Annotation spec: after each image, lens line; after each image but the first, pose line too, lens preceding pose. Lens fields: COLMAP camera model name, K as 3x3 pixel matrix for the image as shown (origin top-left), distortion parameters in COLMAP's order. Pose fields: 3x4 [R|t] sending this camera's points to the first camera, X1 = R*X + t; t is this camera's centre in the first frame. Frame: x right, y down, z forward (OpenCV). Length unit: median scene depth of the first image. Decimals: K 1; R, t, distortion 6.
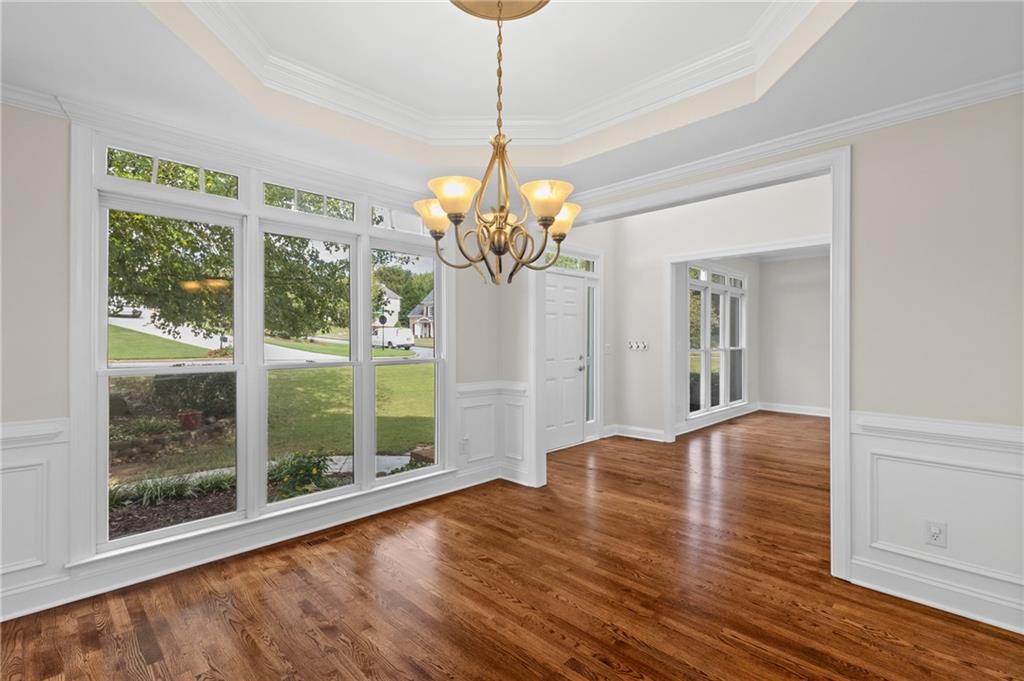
lens RADIAL K [[468.3, 0, 512.0], [0, 468.3, 340.5], [0, 0, 1]] dist [-0.000941, -0.000520]
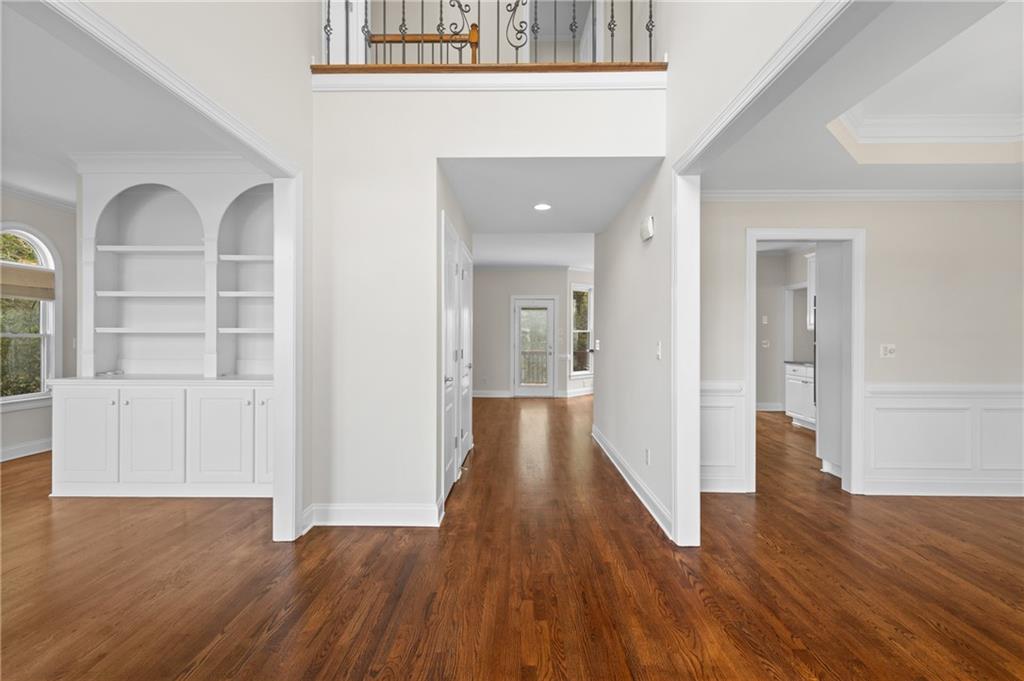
lens RADIAL K [[468.3, 0, 512.0], [0, 468.3, 340.5], [0, 0, 1]] dist [-0.000941, -0.000520]
pose [[-0.696230, -0.004433, 0.717805, 0.213175], [-0.005712, 0.999983, 0.000636, 0.022272], [-0.717796, -0.003657, -0.696244, 2.156687]]
